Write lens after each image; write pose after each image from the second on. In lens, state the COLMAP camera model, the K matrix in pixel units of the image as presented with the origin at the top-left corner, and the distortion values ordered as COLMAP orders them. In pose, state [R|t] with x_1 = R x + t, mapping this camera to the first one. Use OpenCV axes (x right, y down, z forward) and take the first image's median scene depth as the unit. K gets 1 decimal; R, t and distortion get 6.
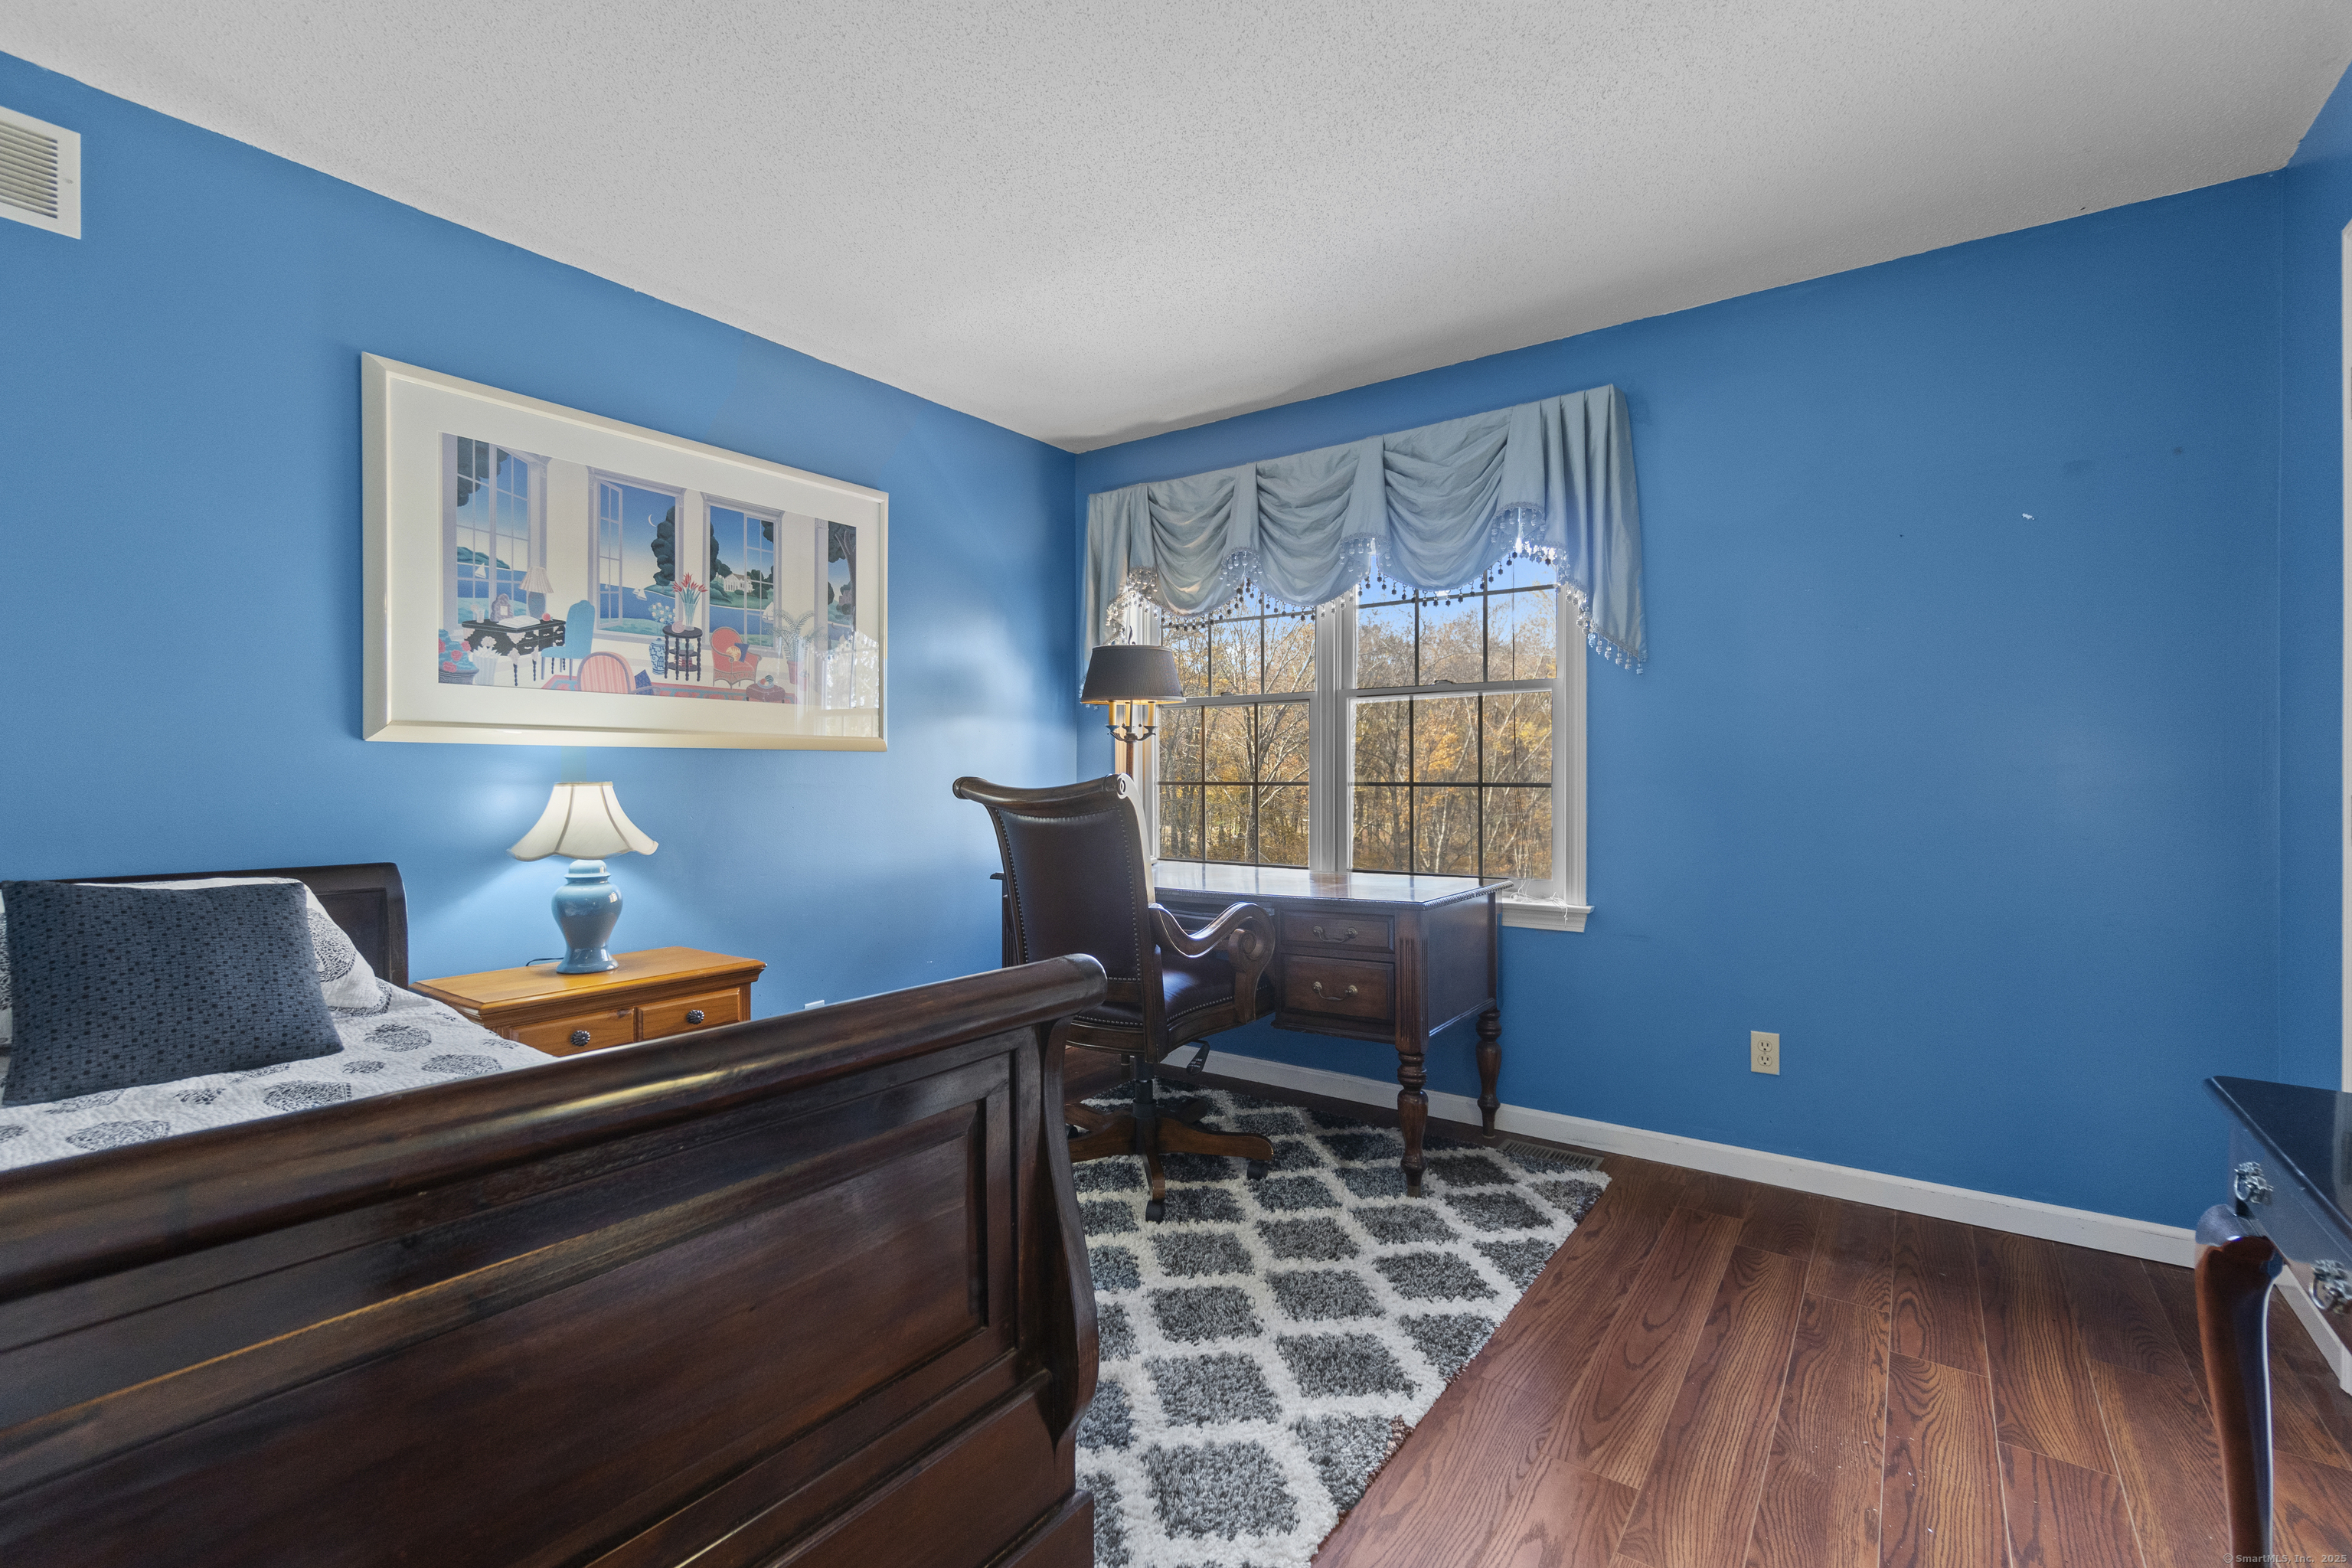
lens RADIAL K [[1011.3, 0, 1185.3], [0, 1011.3, 777.3], [0, 0, 1]] dist [-0.004877, 0.001810]
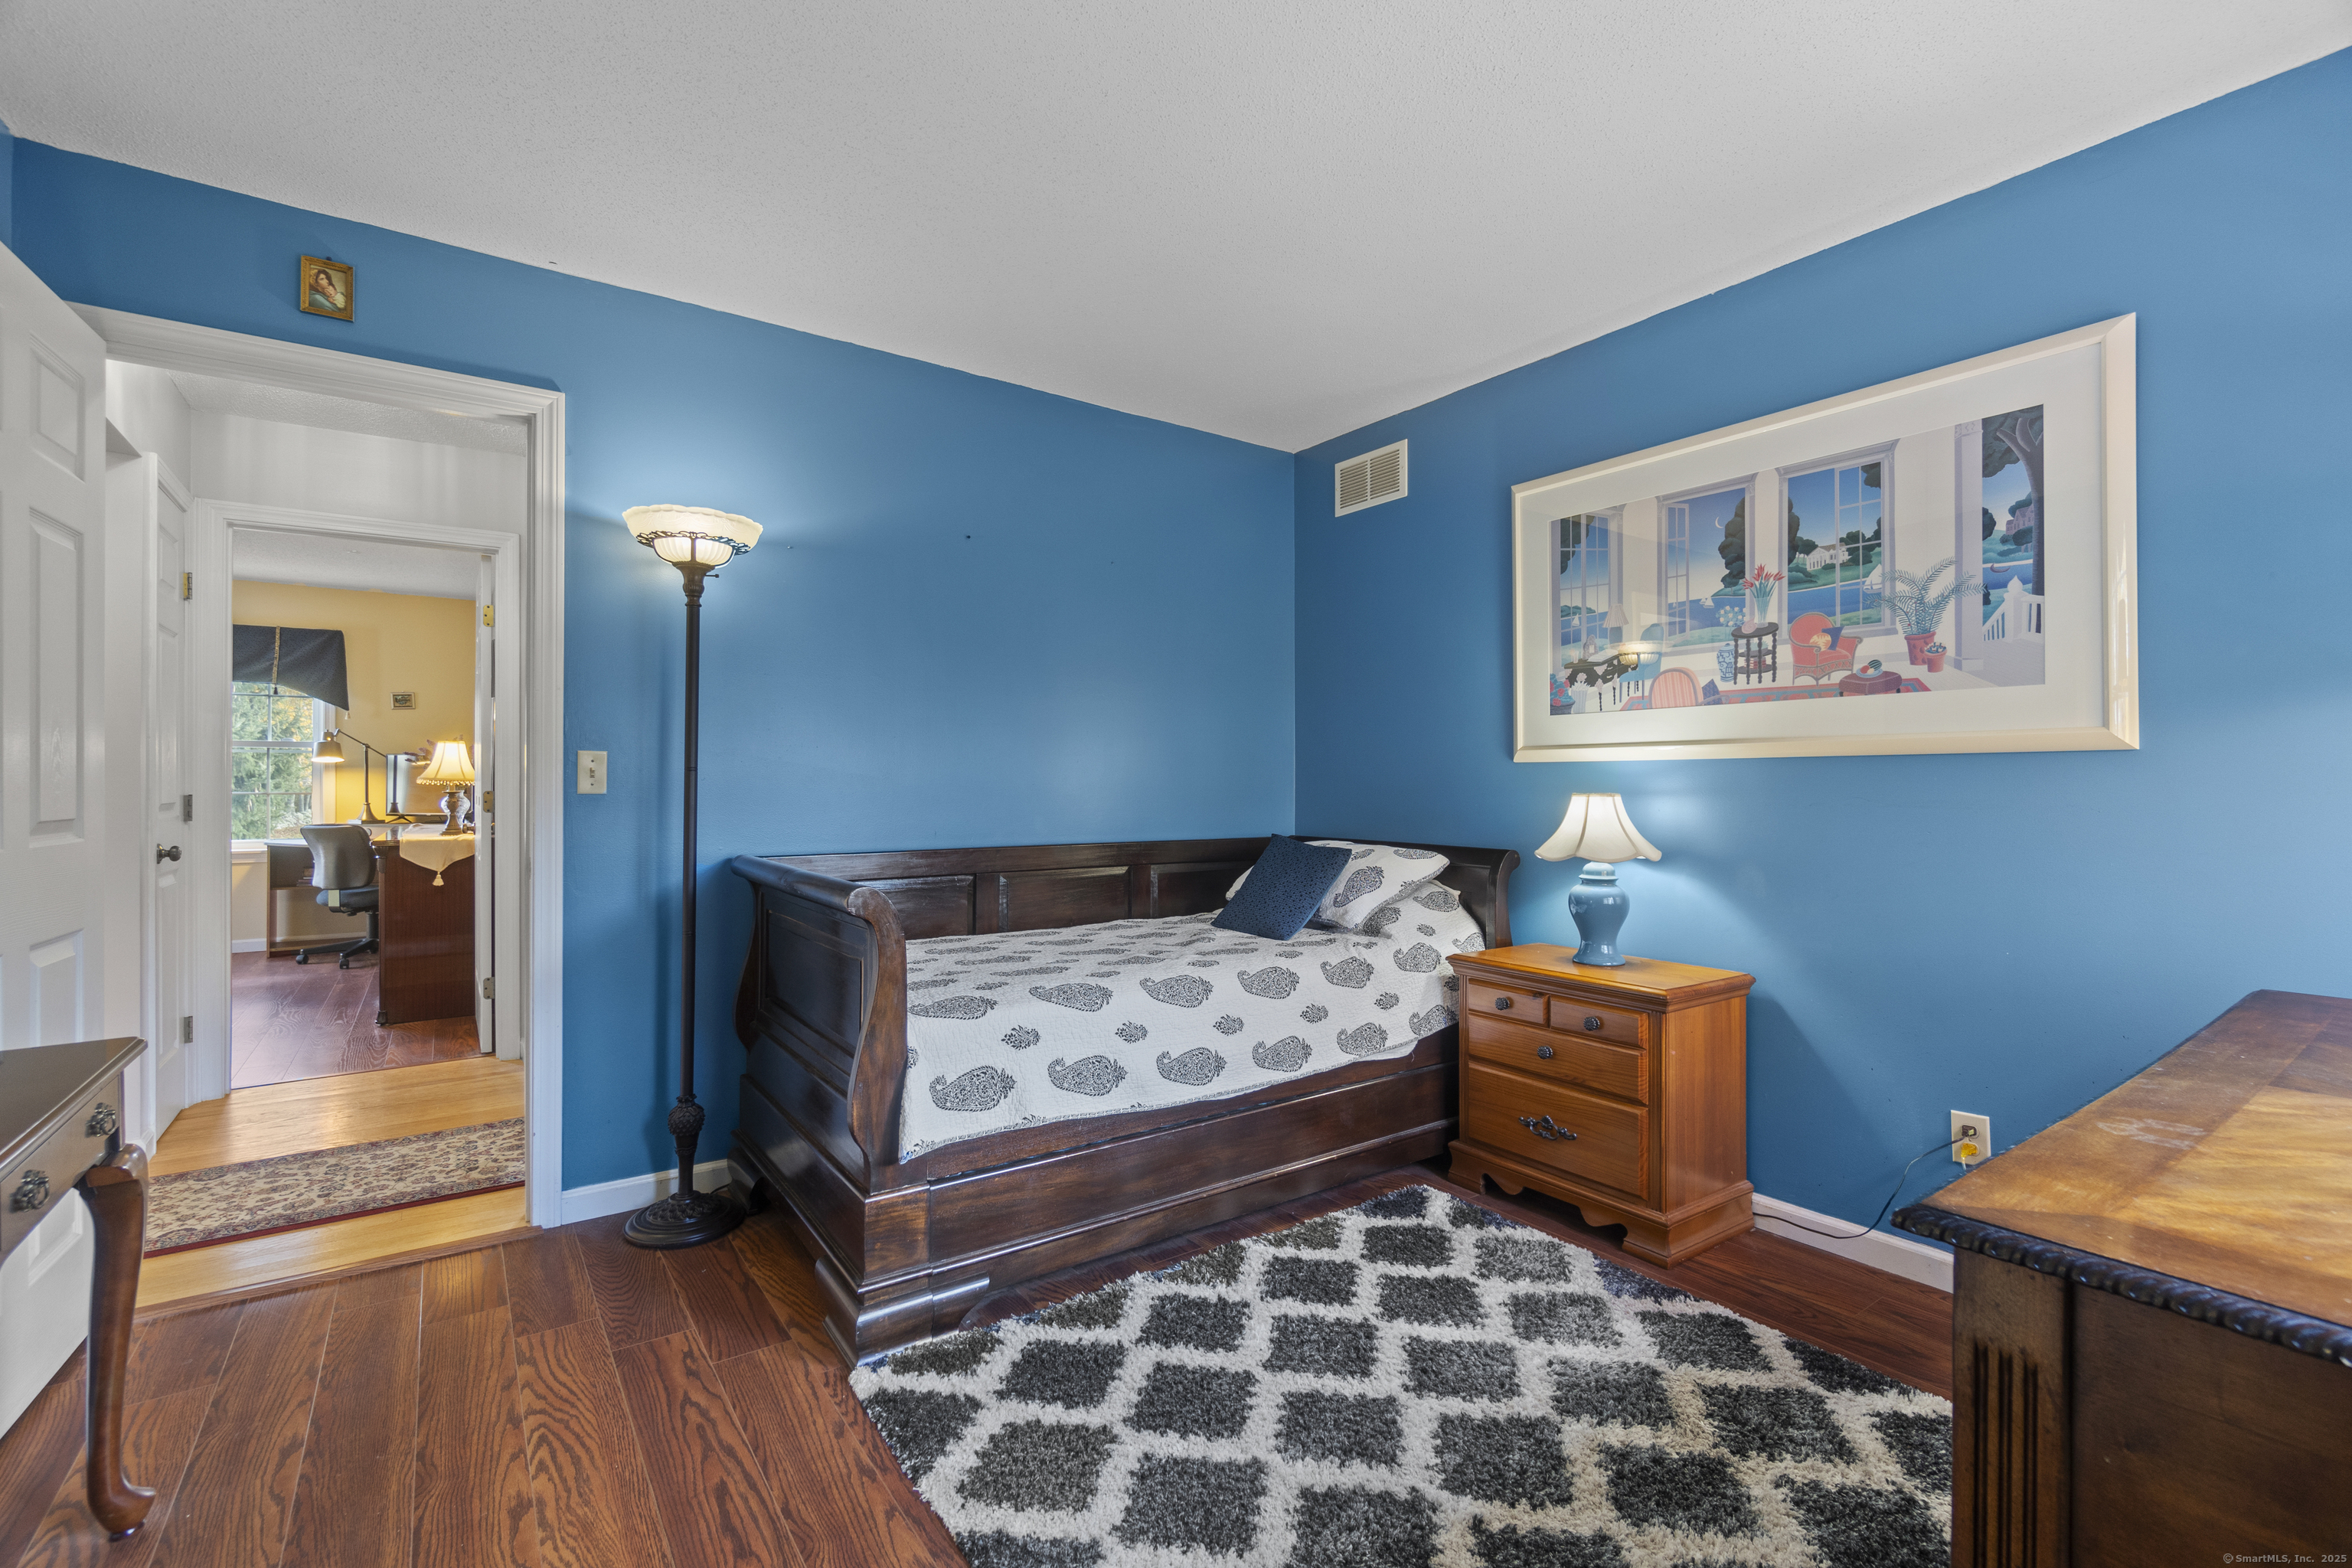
lens RADIAL K [[1011.3, 0, 1167.4], [0, 1011.3, 780.2], [0, 0, 1]] dist [-0.004877, 0.001810]
pose [[-0.309815, -0.002297, -0.950794, 0.546865], [-0.001821, 0.999997, -0.001822, -0.006235], [0.950795, 0.001167, -0.309818, 0.794642]]
